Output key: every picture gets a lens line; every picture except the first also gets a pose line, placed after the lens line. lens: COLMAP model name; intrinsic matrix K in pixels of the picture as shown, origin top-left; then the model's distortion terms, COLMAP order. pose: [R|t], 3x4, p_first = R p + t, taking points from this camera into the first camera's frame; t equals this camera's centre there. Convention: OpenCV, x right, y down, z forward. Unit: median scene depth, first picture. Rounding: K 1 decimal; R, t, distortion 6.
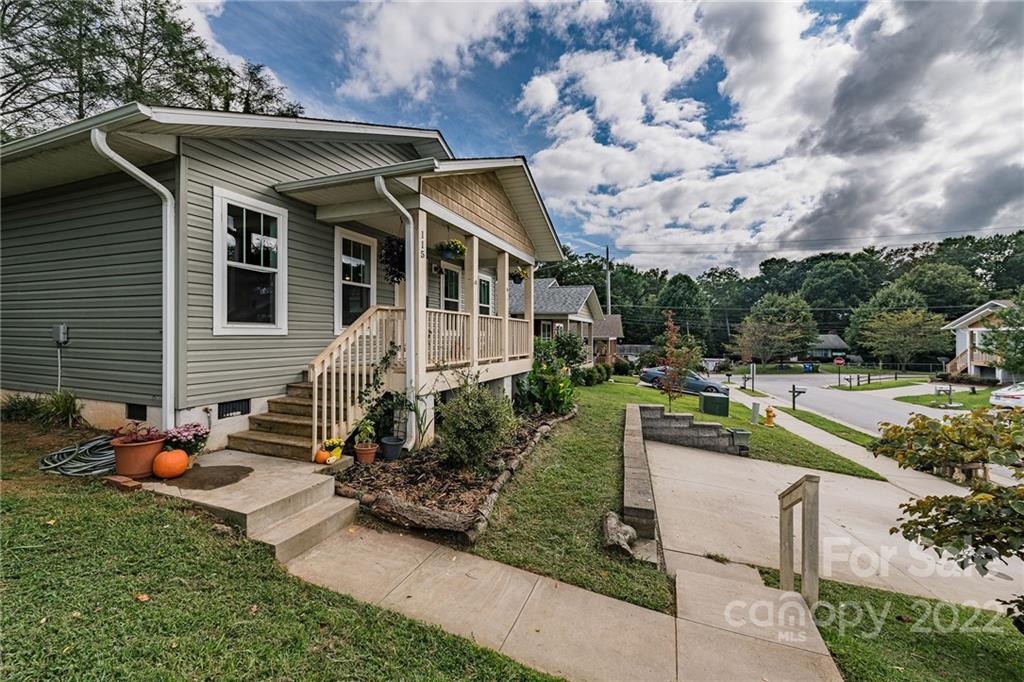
lens RADIAL K [[418.2, 0, 514.8], [0, 418.2, 332.9], [0, 0, 1]] dist [0.008021, -0.001506]
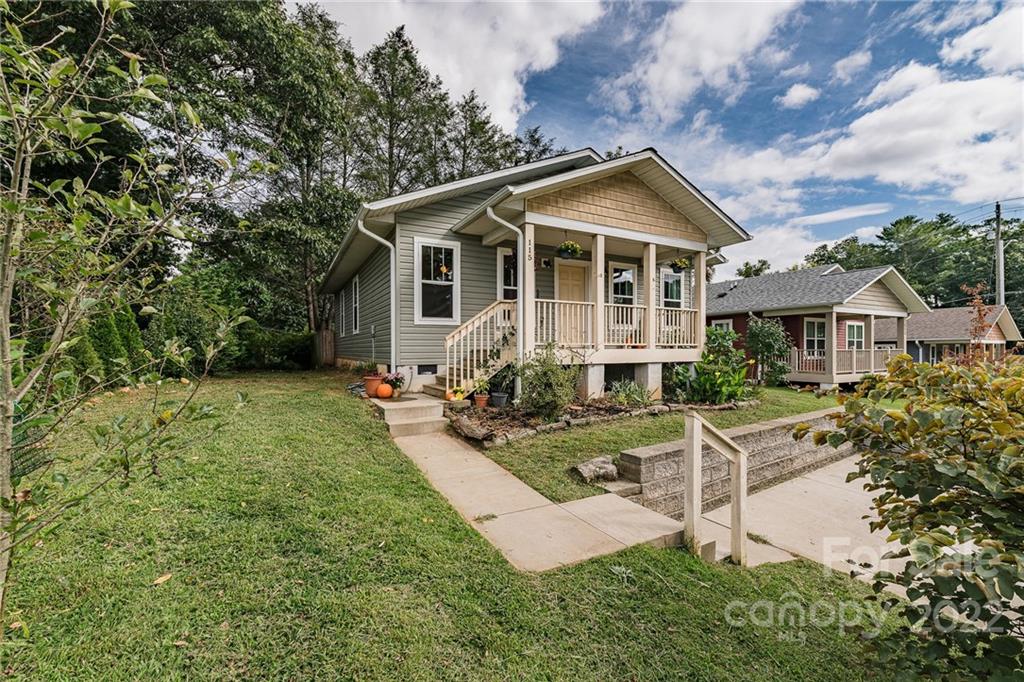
lens RADIAL K [[418.2, 0, 503.7], [0, 418.2, 349.4], [0, 0, 1]] dist [0.008021, -0.001506]
pose [[0.758488, -0.014896, -0.651517, 0.580073], [0.016900, 0.999852, -0.003184, 0.103742], [0.651468, -0.008595, 0.758628, -0.043226]]
